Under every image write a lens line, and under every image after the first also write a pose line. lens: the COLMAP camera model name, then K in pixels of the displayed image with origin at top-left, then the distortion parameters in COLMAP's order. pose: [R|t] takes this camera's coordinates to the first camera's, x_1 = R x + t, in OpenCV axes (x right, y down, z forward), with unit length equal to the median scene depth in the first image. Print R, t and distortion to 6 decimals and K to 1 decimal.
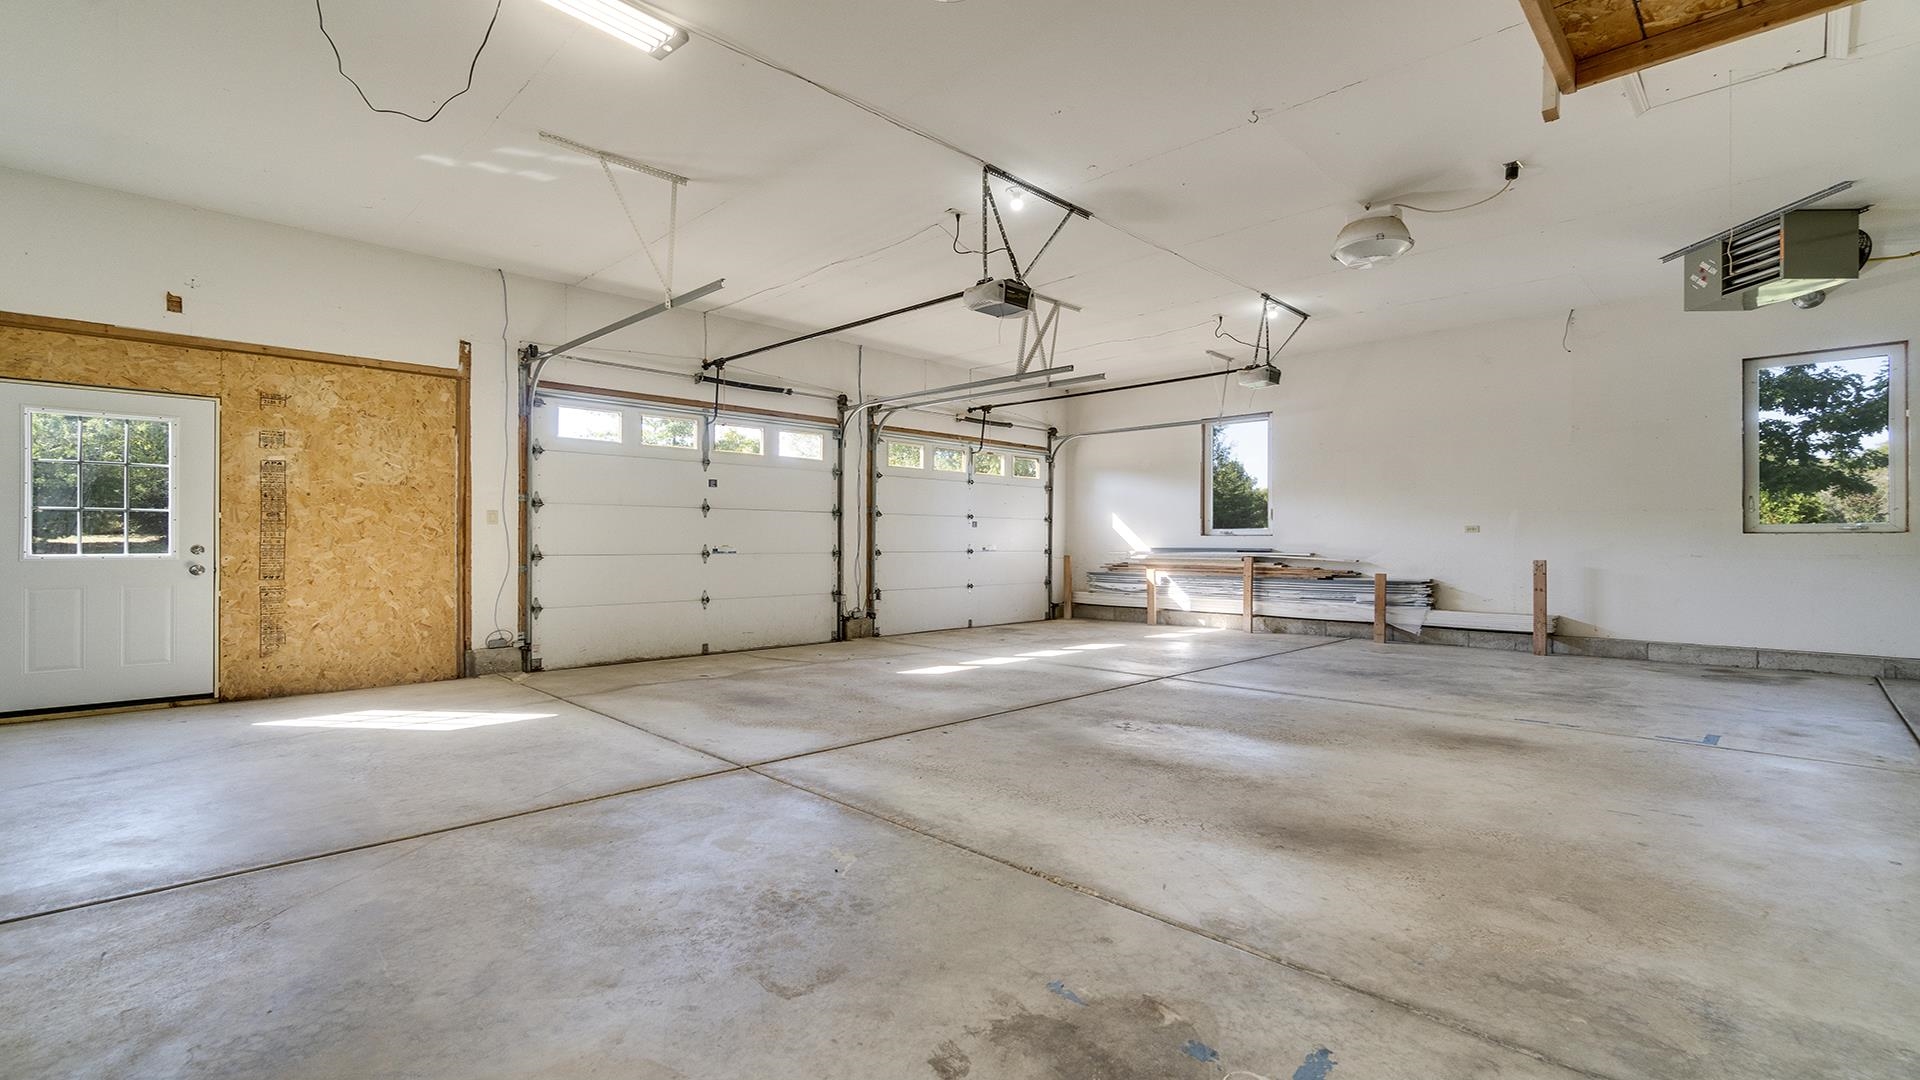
lens RADIAL K [[870.5, 0, 952.6], [0, 870.5, 544.7], [0, 0, 1]] dist [-0.001273, -0.000245]
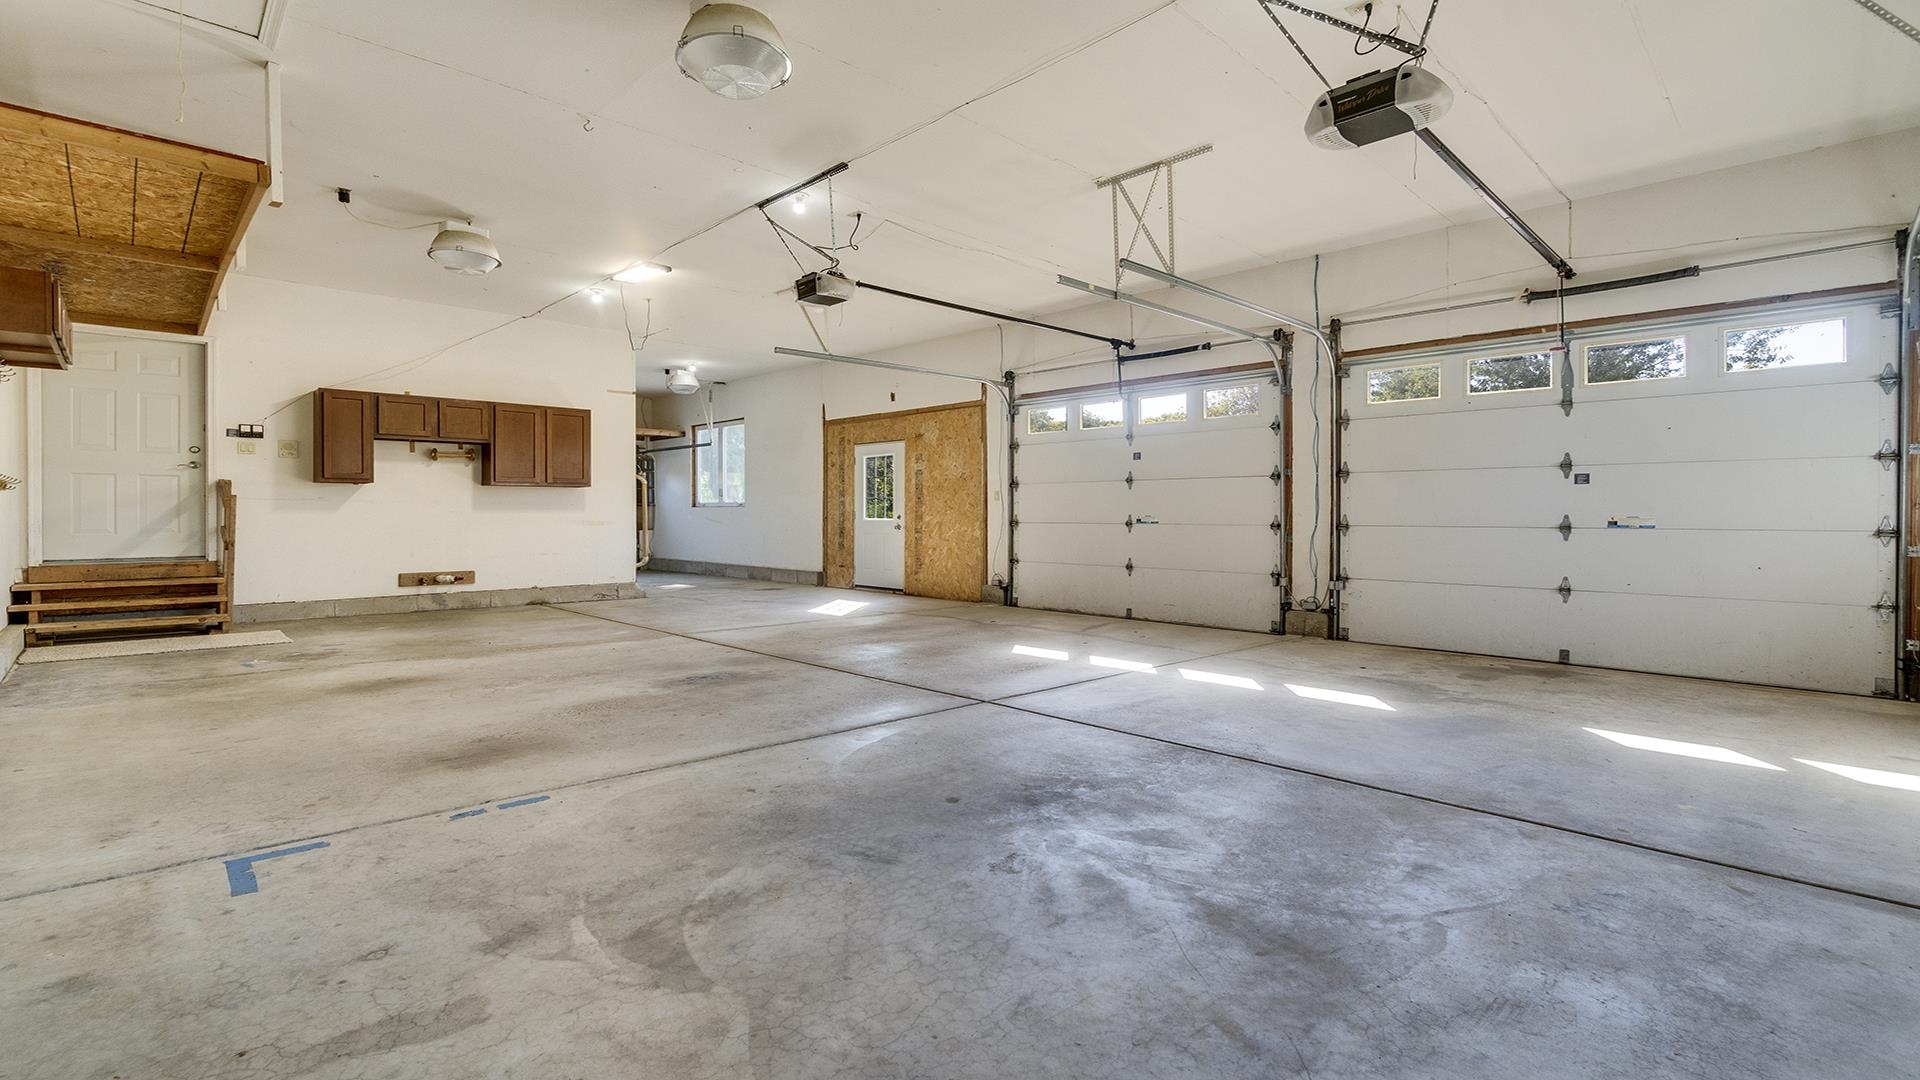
lens RADIAL K [[870.5, 0, 953.3], [0, 870.5, 527.4], [0, 0, 1]] dist [-0.001273, -0.000245]
pose [[-0.040403, 0.018728, -0.999008, 0.783468], [0.002279, 0.999823, 0.018651, -0.005081], [0.999181, -0.001523, -0.040438, 0.827873]]
